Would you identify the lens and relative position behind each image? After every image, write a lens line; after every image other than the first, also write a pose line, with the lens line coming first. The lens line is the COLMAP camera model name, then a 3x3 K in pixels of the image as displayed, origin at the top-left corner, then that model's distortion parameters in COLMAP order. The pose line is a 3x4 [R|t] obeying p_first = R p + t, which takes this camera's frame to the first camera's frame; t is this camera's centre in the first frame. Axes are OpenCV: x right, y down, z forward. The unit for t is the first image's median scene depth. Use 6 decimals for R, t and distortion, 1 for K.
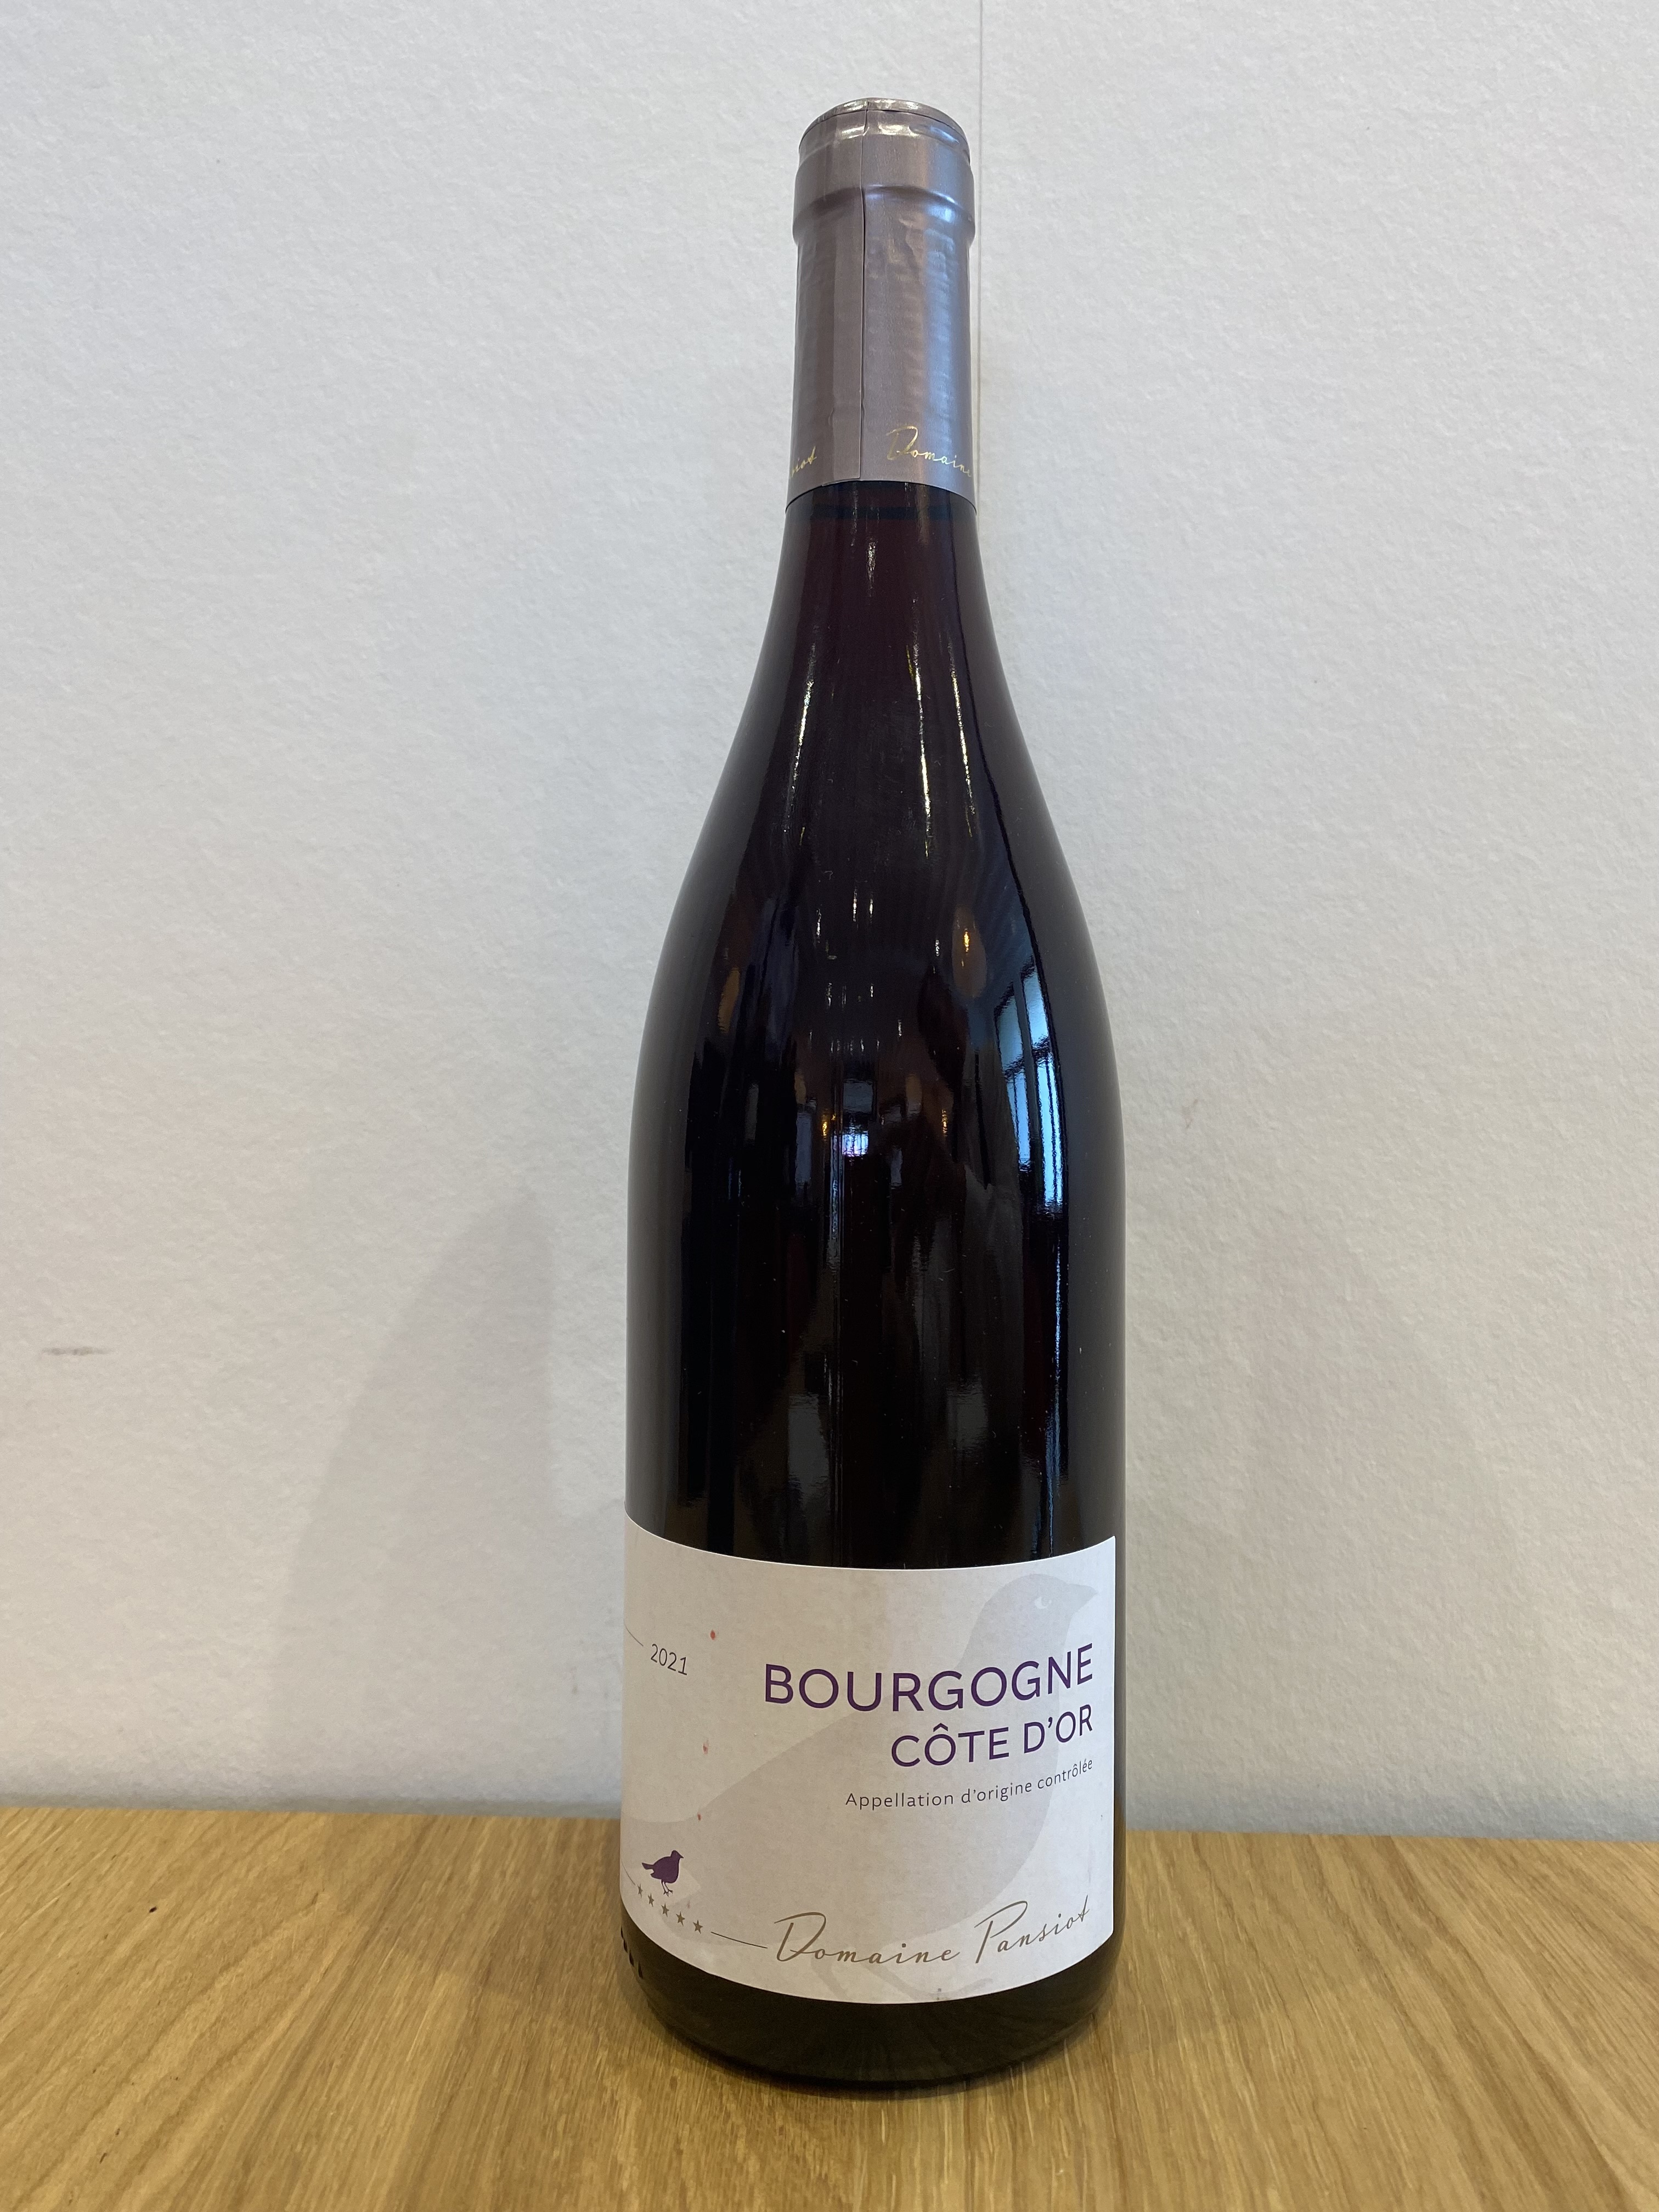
lens RADIAL K [[1661.3, 0, 822.8], [0, 1661.3, 1120.3], [0, 0, 1]] dist [0.013304, -0.018142]
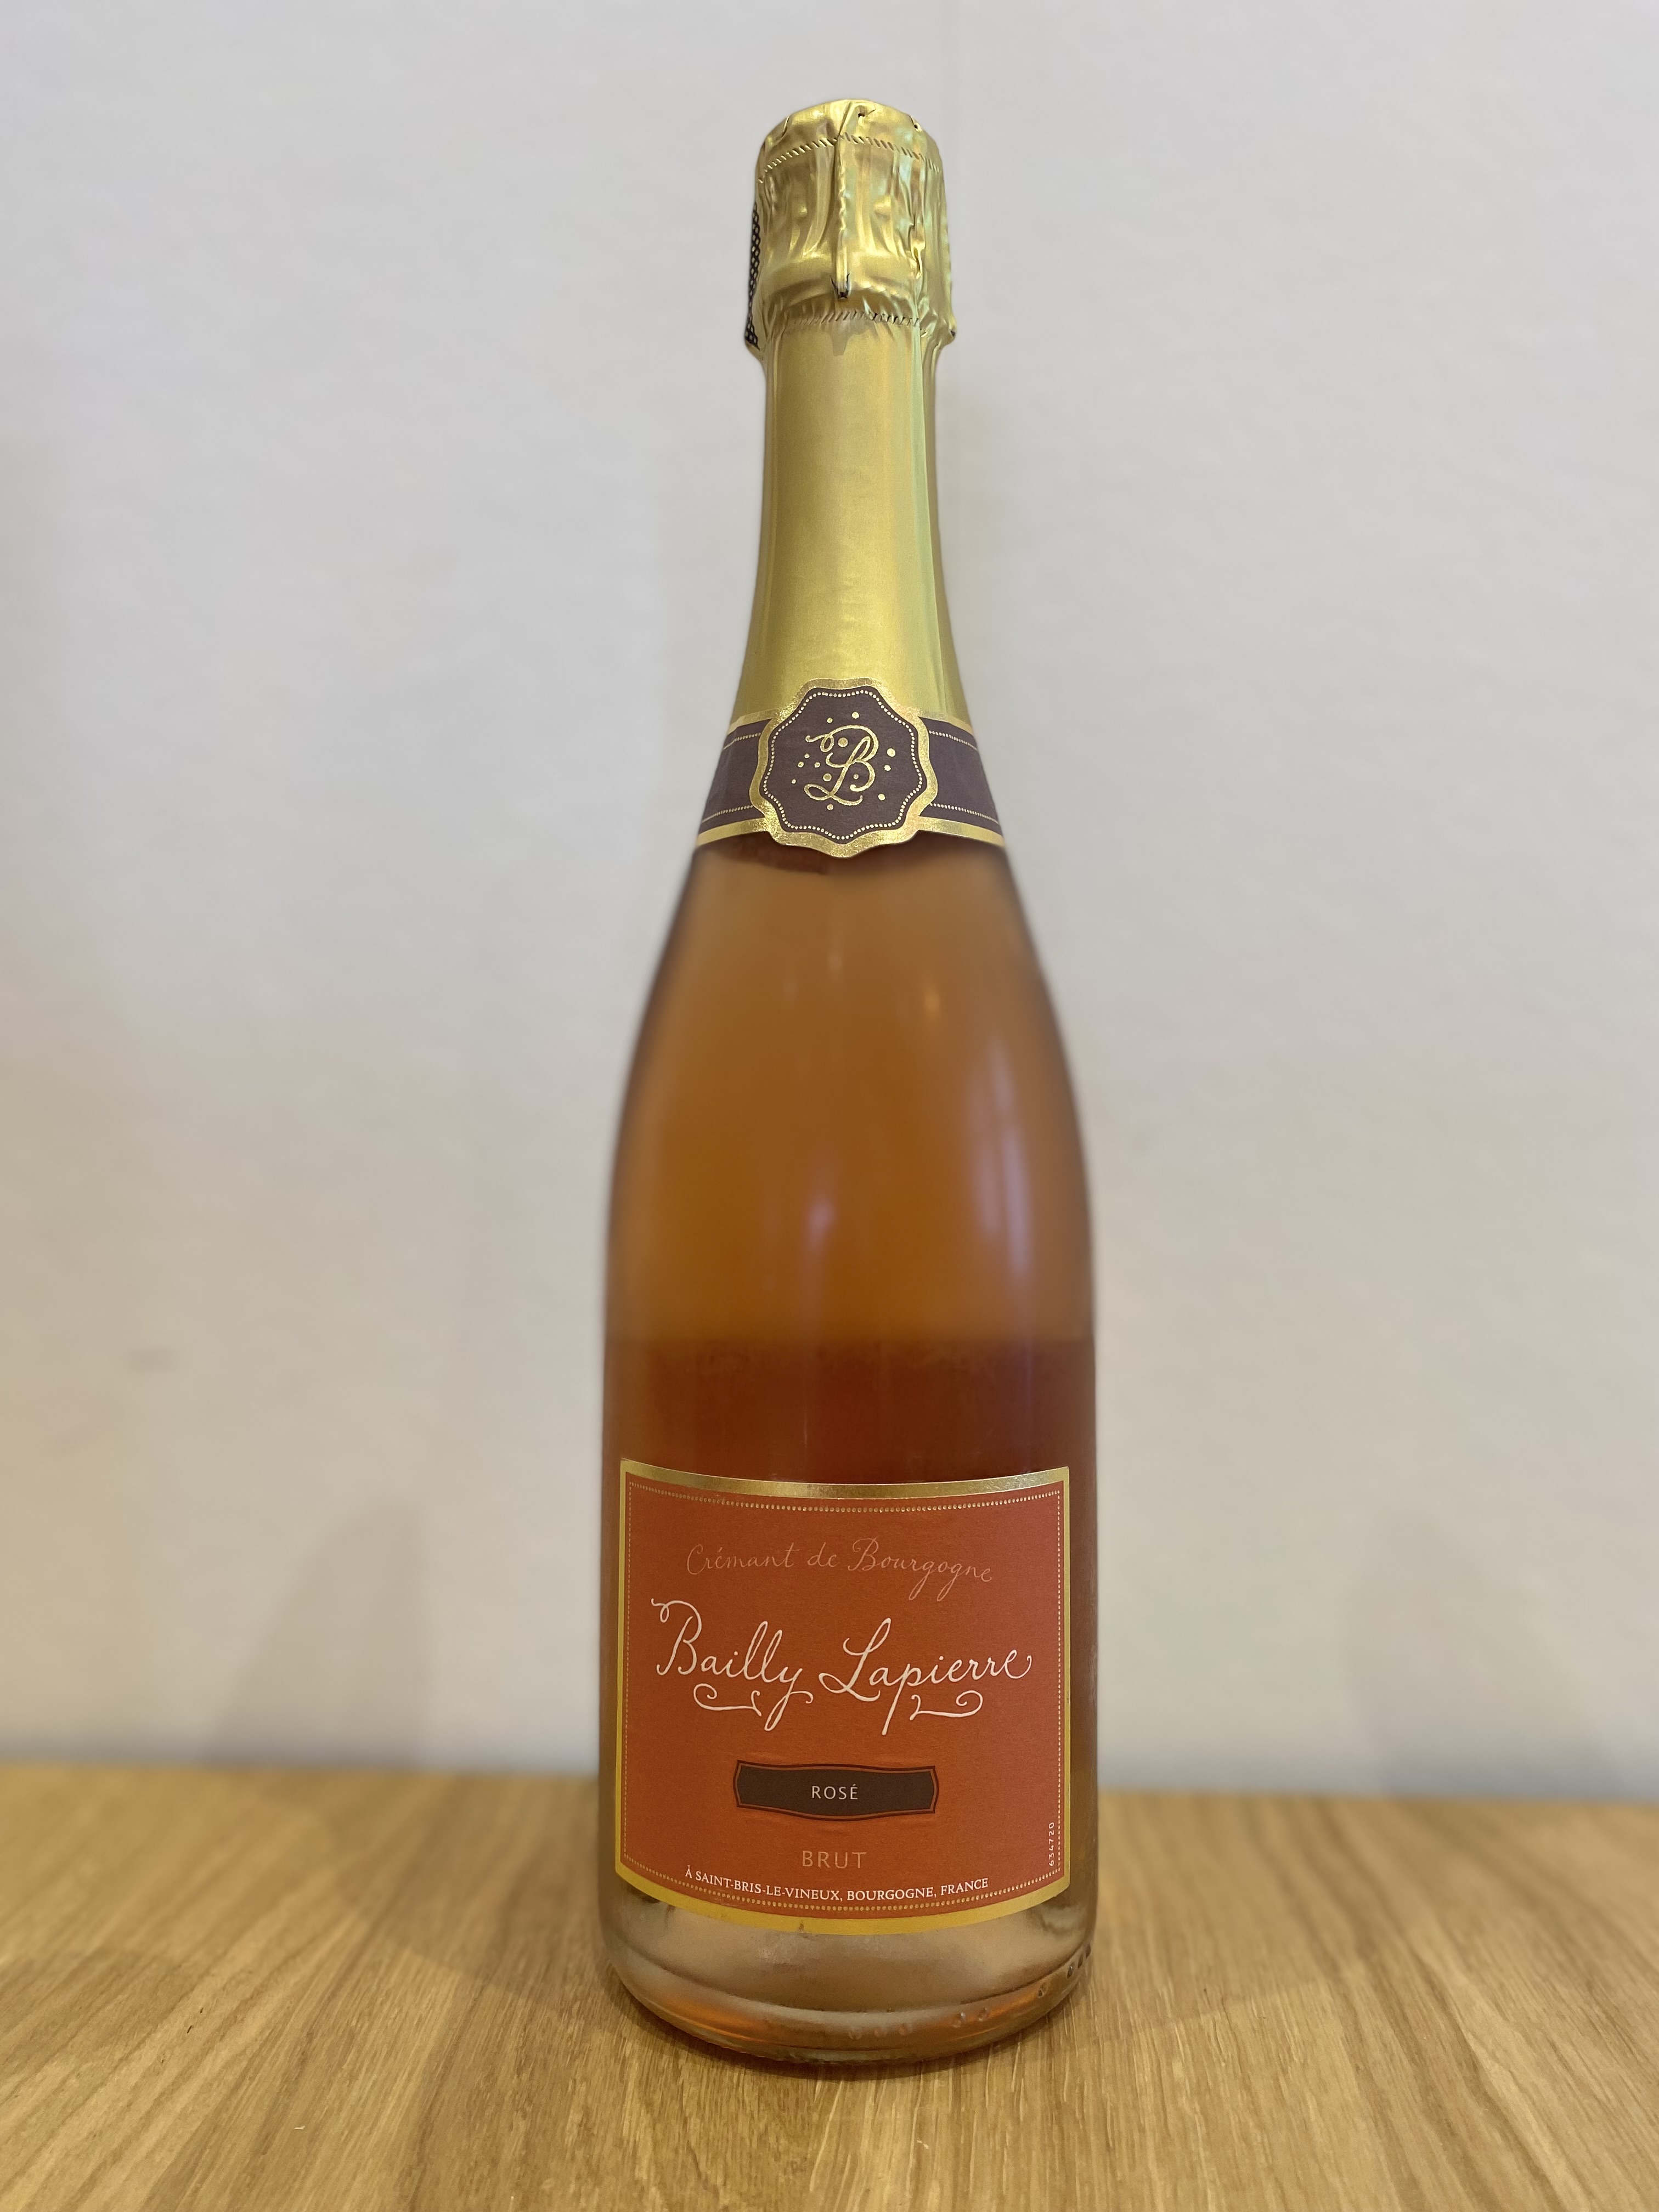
lens RADIAL K [[1661.3, 0, 831.3], [0, 1661.3, 1110.2], [0, 0, 1]] dist [0.013304, -0.018142]
pose [[0.999771, -0.004618, -0.020877, 0.050019], [0.004077, 0.999656, -0.025890, 0.000456], [0.020989, 0.025799, 0.999447, -0.184096]]
